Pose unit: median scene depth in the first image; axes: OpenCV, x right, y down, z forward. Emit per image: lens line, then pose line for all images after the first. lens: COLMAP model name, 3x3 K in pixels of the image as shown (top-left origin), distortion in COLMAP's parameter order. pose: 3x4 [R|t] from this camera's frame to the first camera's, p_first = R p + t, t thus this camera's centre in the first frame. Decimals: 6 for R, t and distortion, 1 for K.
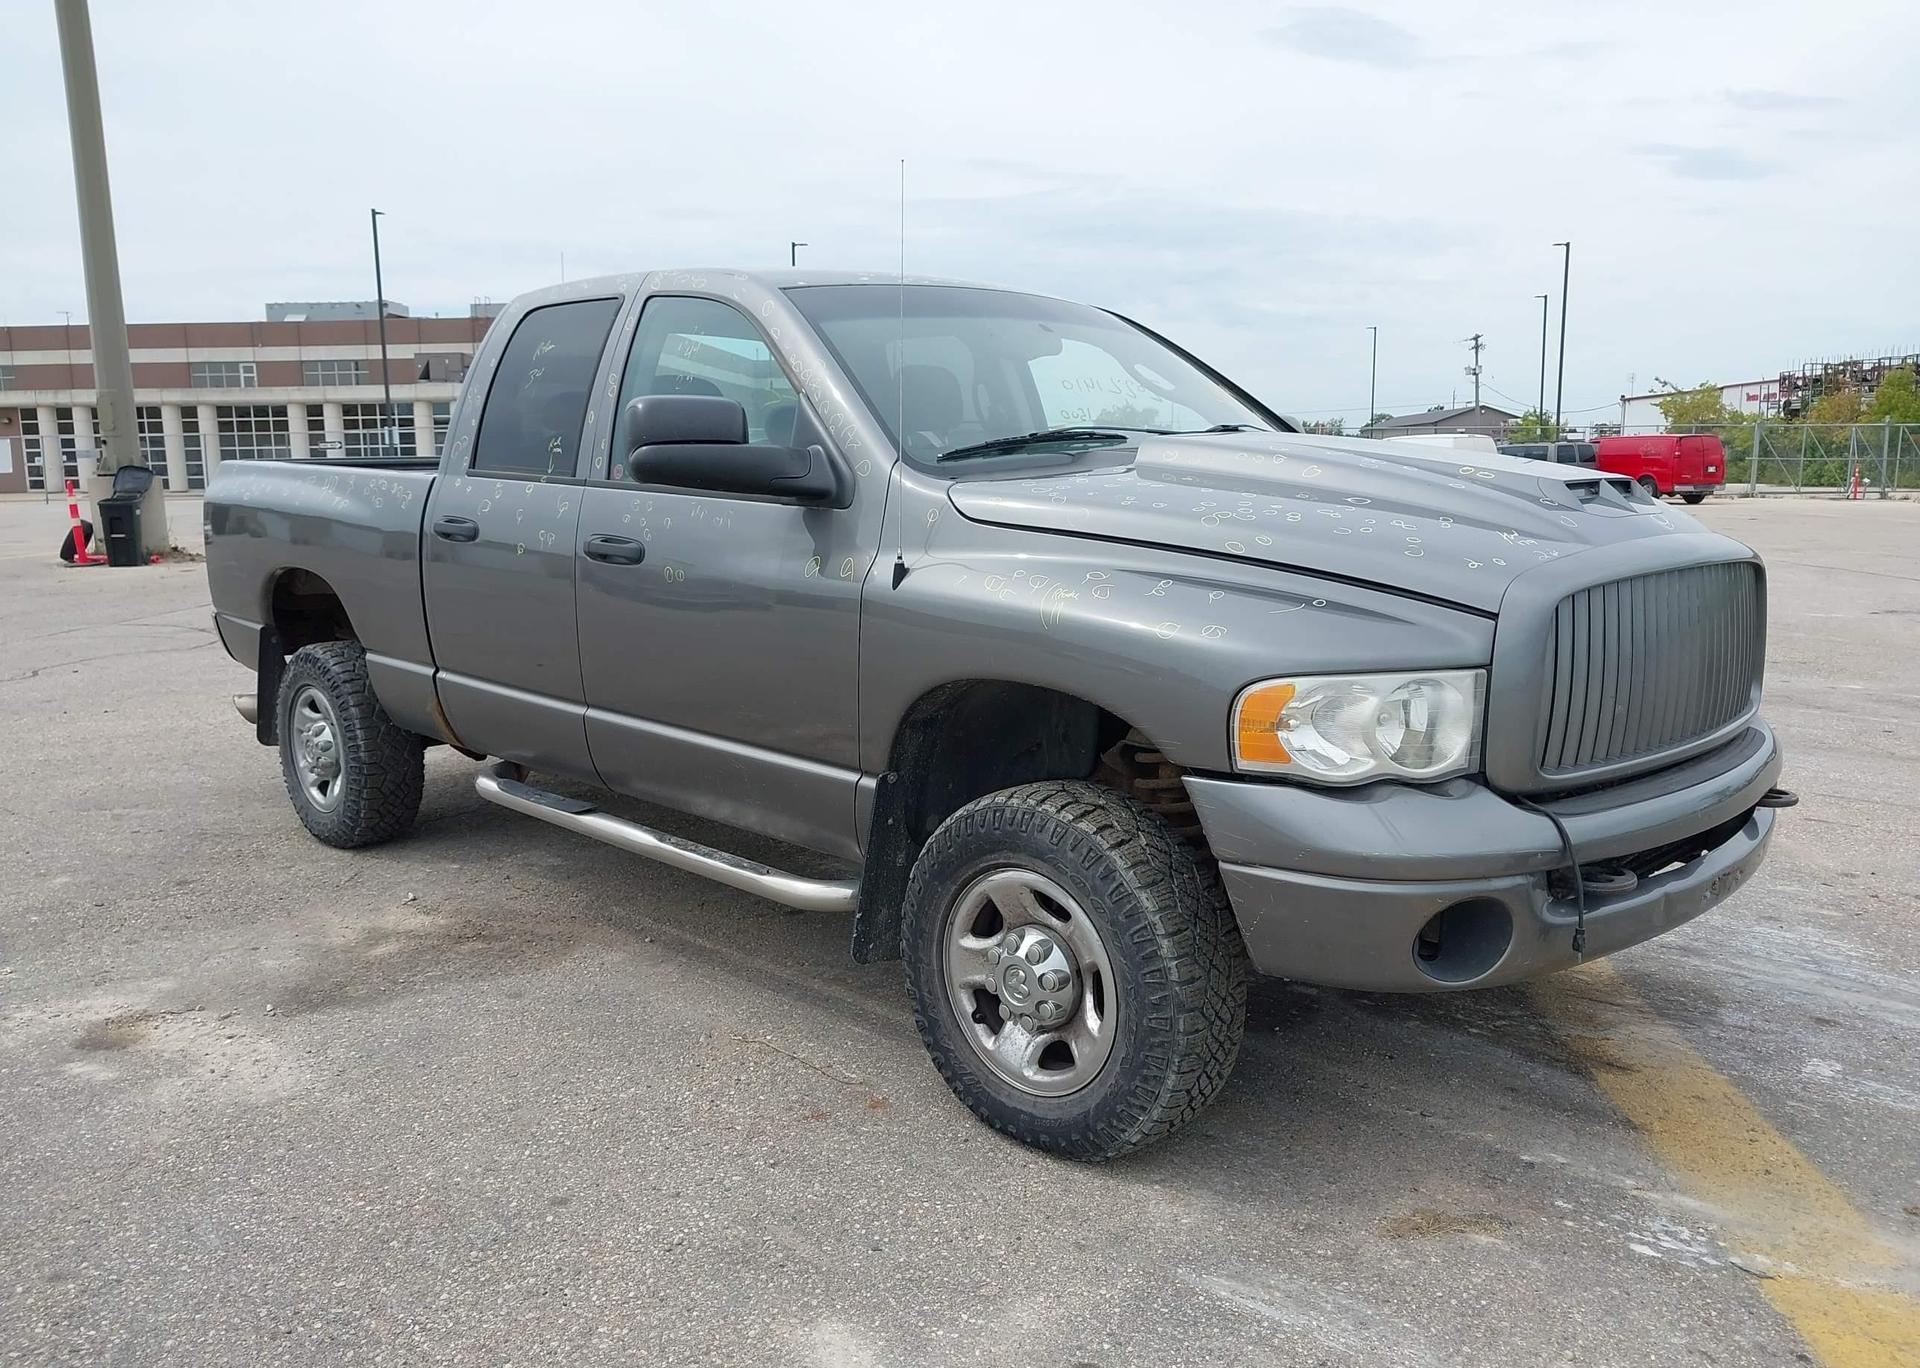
lens RADIAL K [[1515.5, 0, 947.0], [0, 1515.5, 701.9], [0, 0, 1]] dist [0.033559, -0.057808]
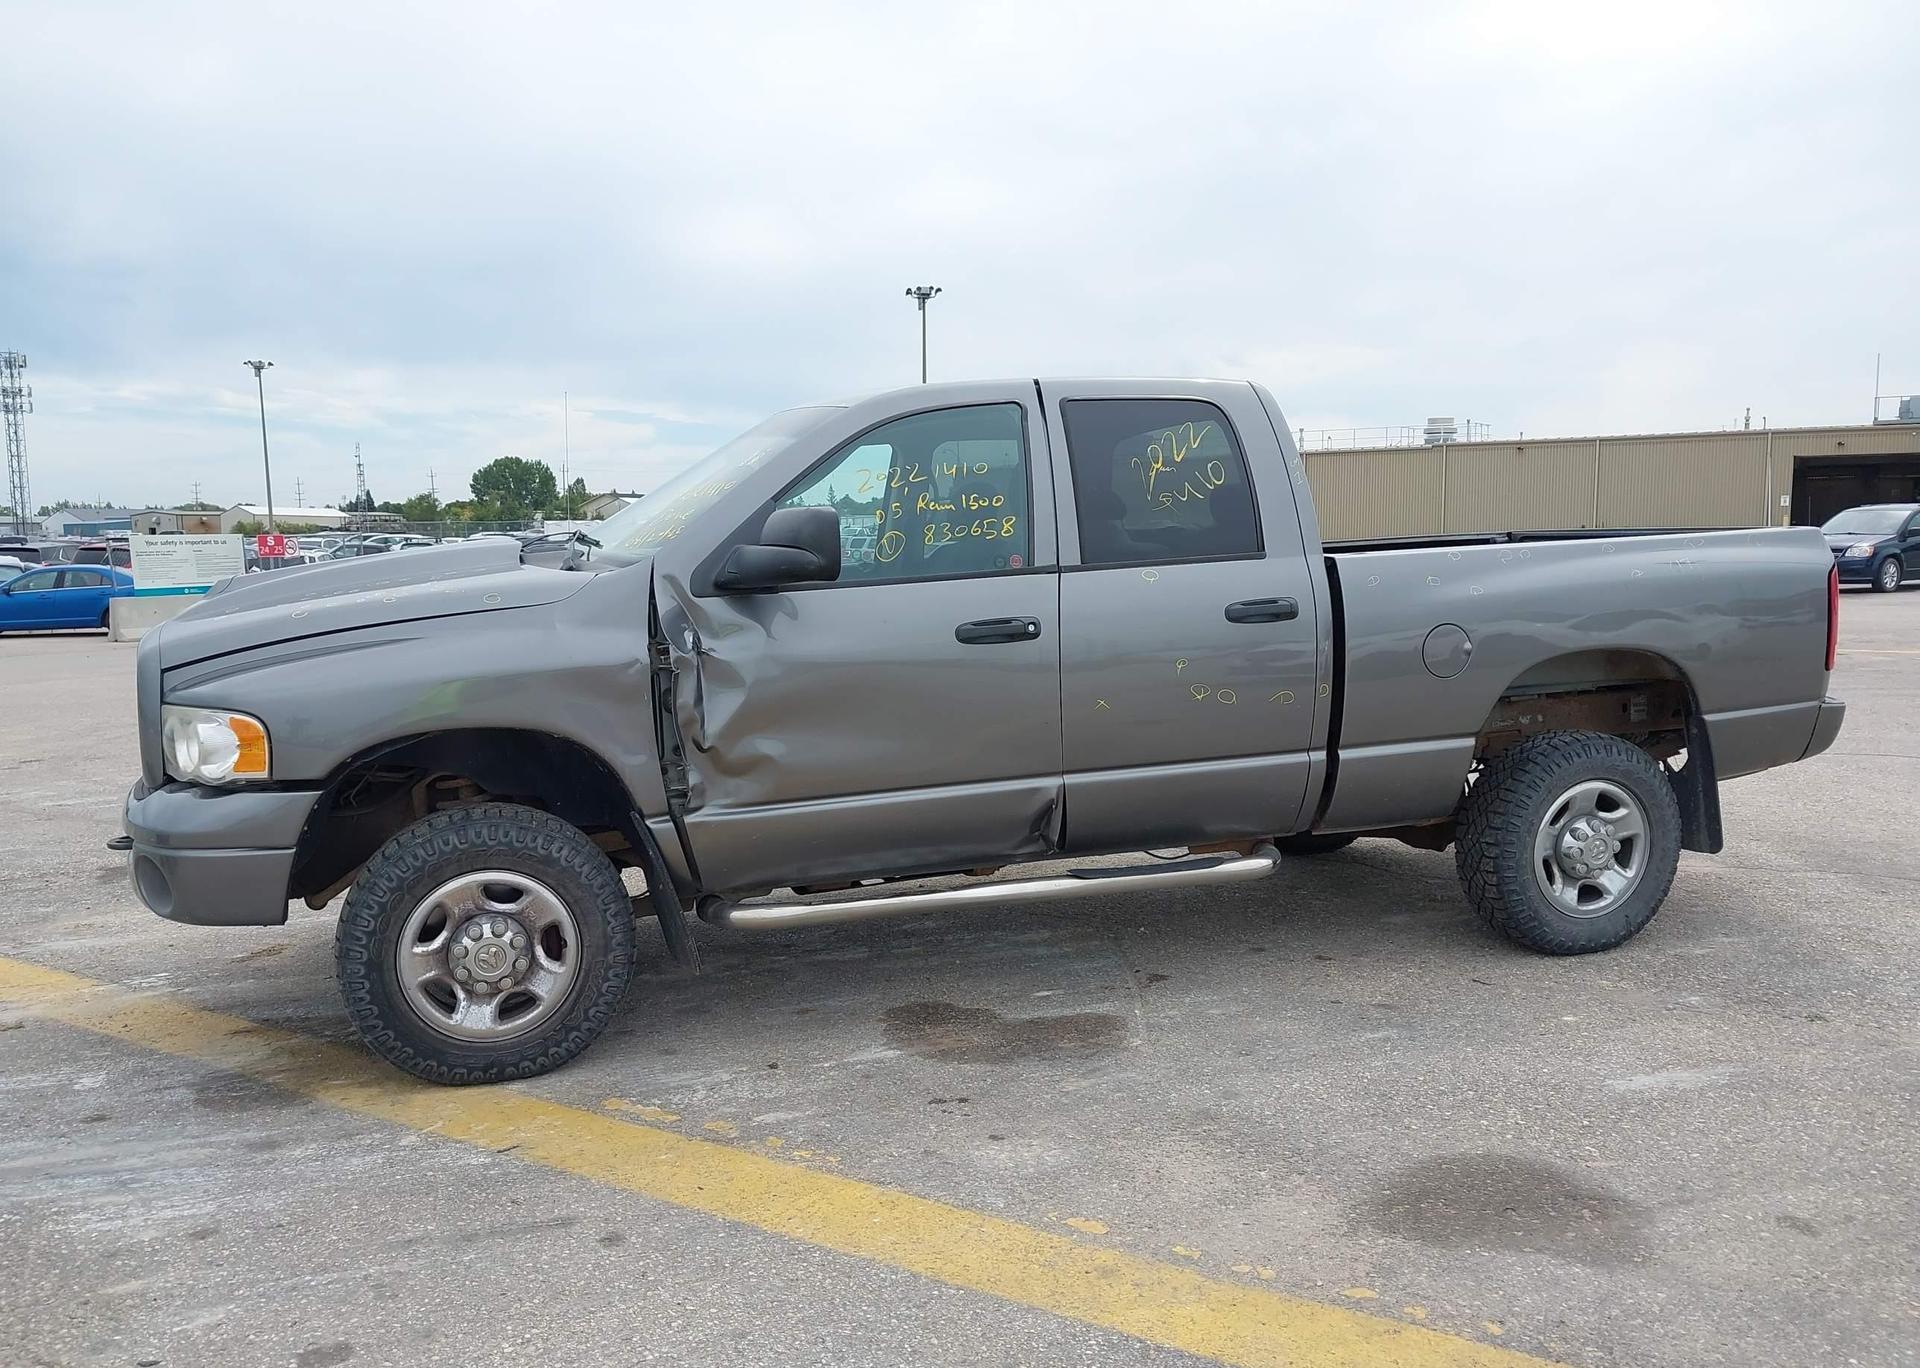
lens RADIAL K [[1515.5, 0, 956.0], [0, 1515.5, 692.5], [0, 0, 1]] dist [0.033559, -0.057808]
pose [[-0.461802, 0.110023, -0.880133, 1.070744], [-0.122893, 0.974770, 0.186334, -0.303346], [0.878428, 0.194212, -0.436630, 1.724144]]
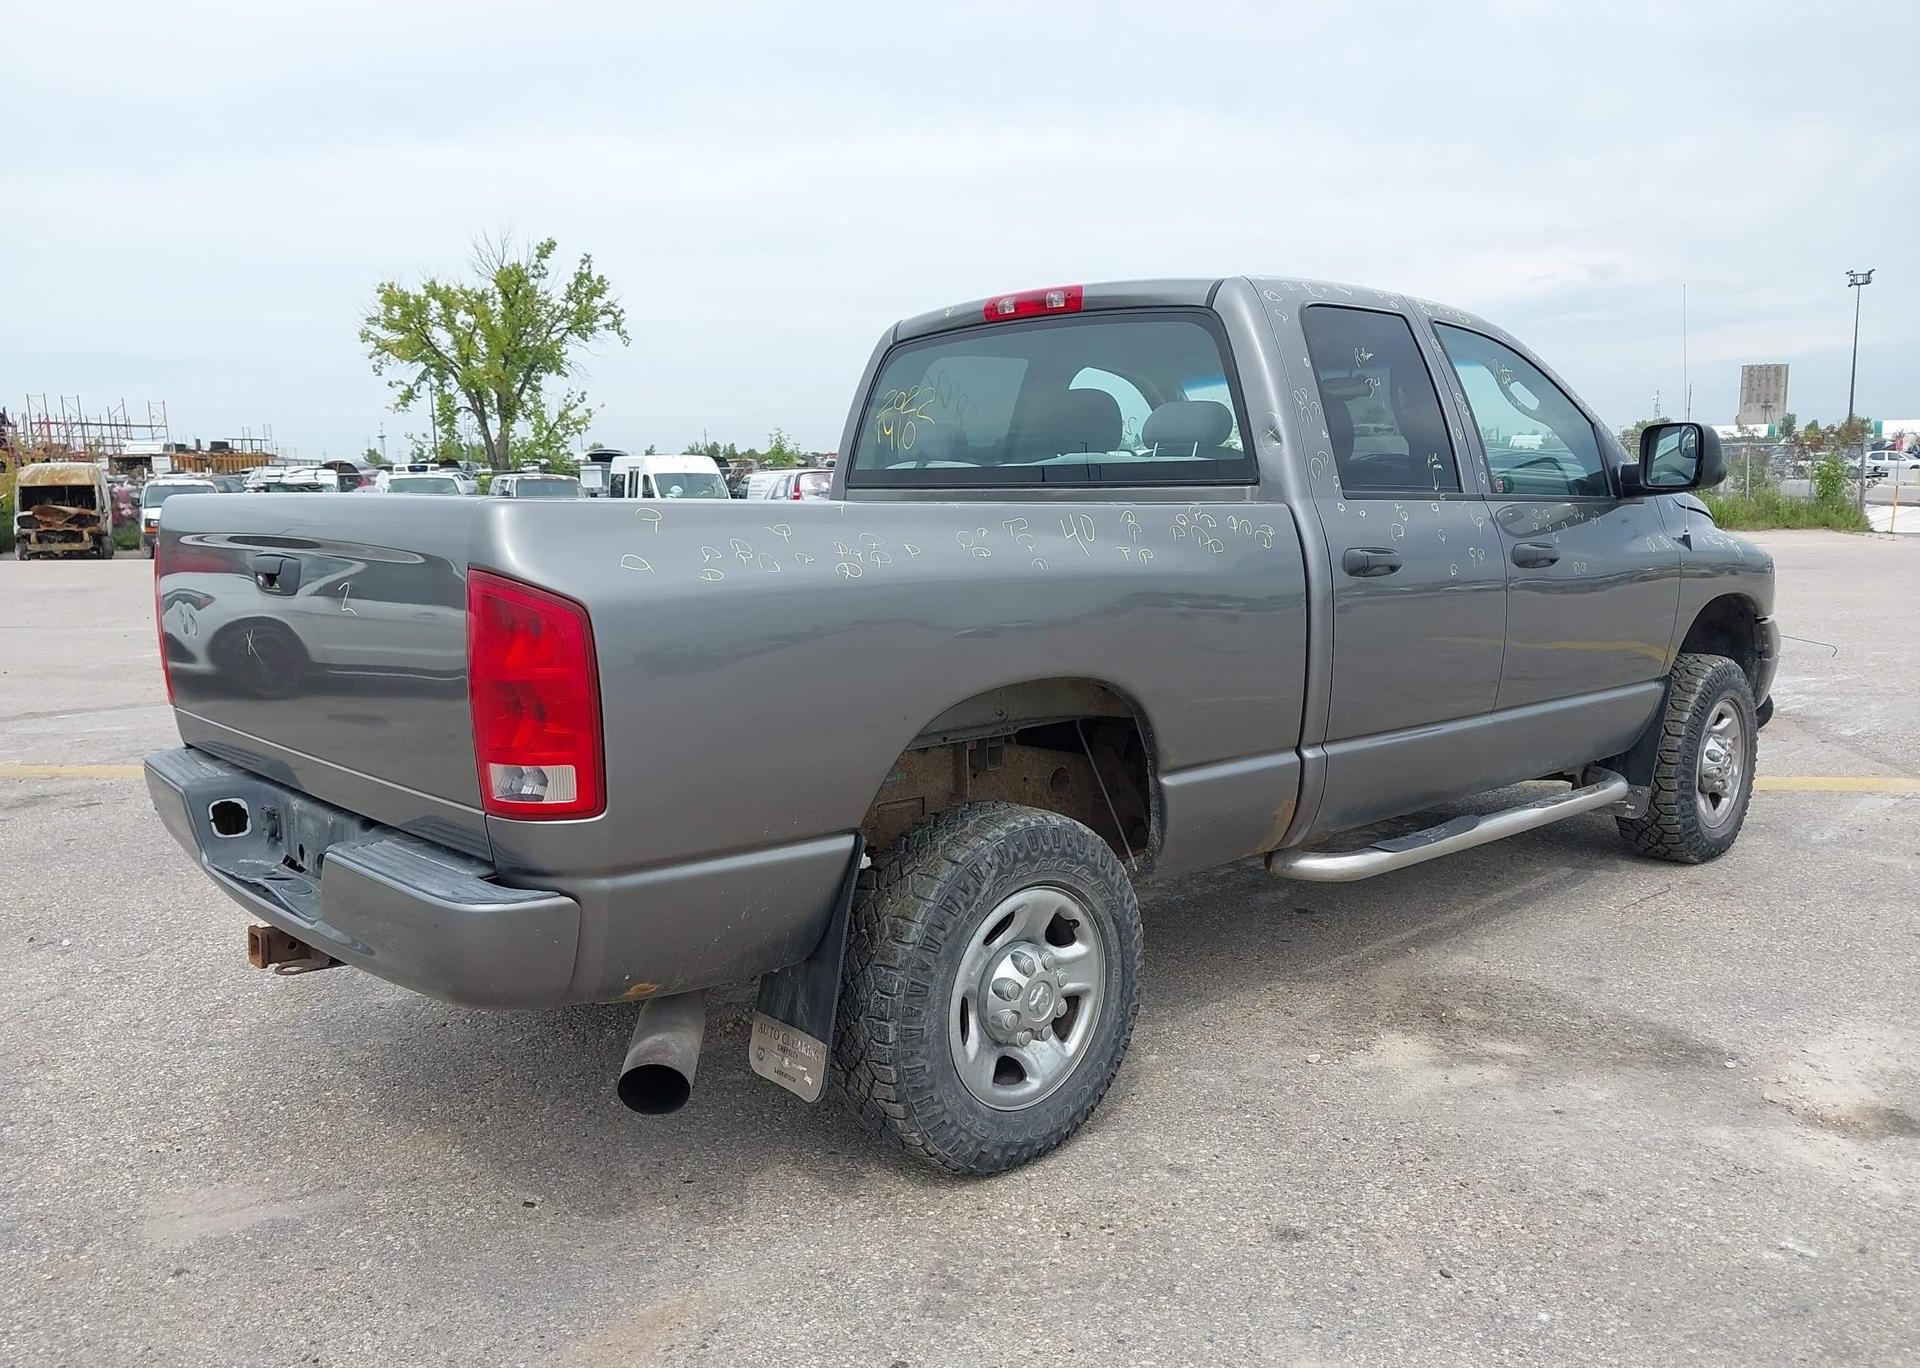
lens RADIAL K [[1515.5, 0, 962.2], [0, 1515.5, 729.7], [0, 0, 1]] dist [0.033559, -0.057808]
pose [[0.029729, -0.159101, 0.986815, -1.276830], [0.176554, 0.972564, 0.151485, -0.208273], [-0.983842, 0.169723, 0.057003, 1.308398]]
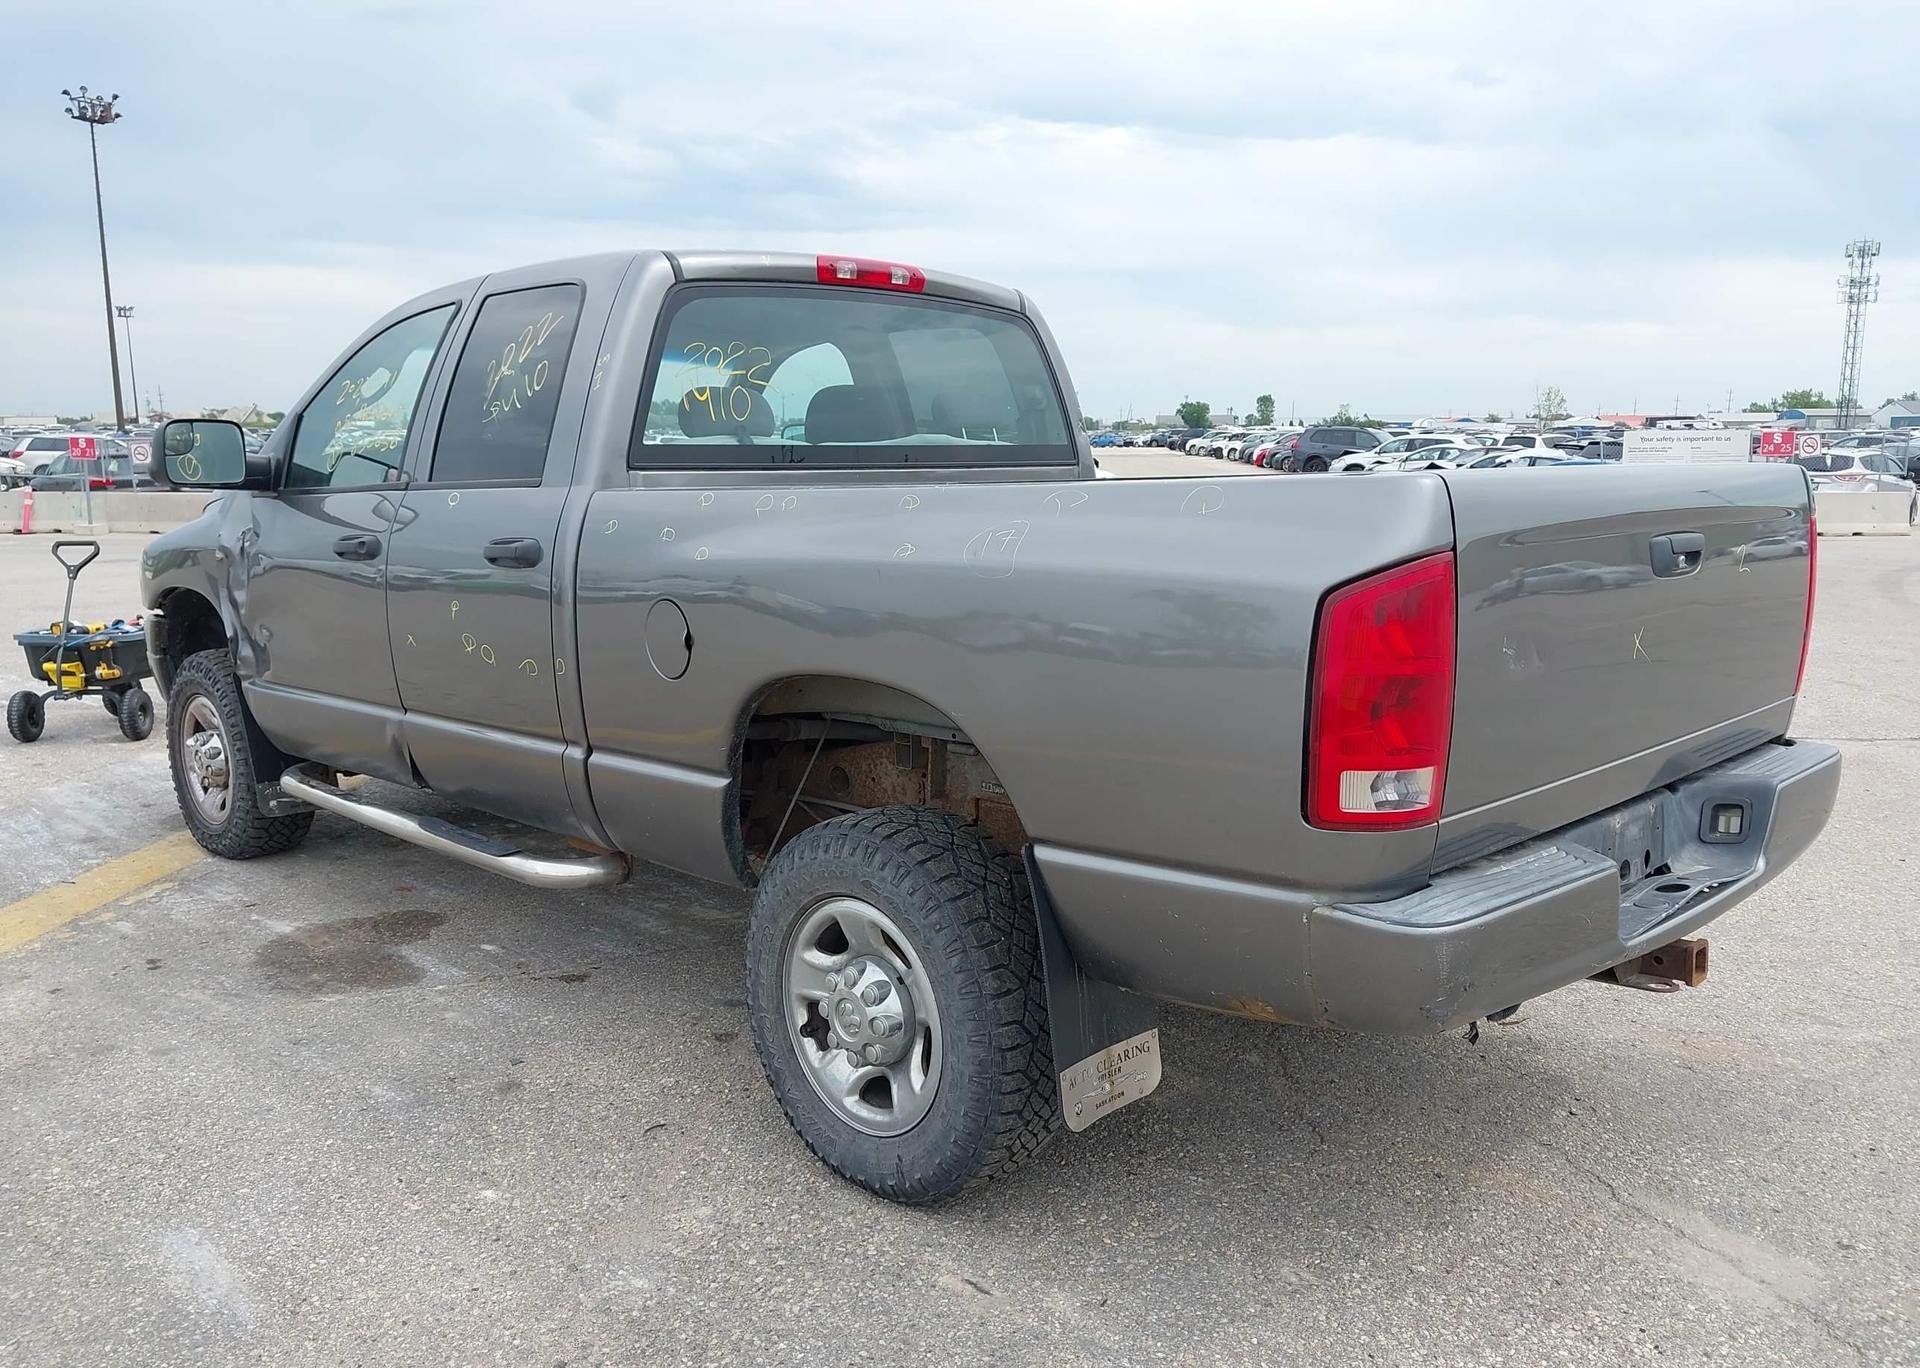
lens RADIAL K [[1515.5, 0, 938.7], [0, 1515.5, 728.8], [0, 0, 1]] dist [0.033559, -0.057808]
pose [[-0.999884, 0.010439, 0.011103, -0.273683], [0.013596, 0.940169, 0.340436, -0.380510], [-0.006885, 0.340548, -0.940202, 2.280020]]
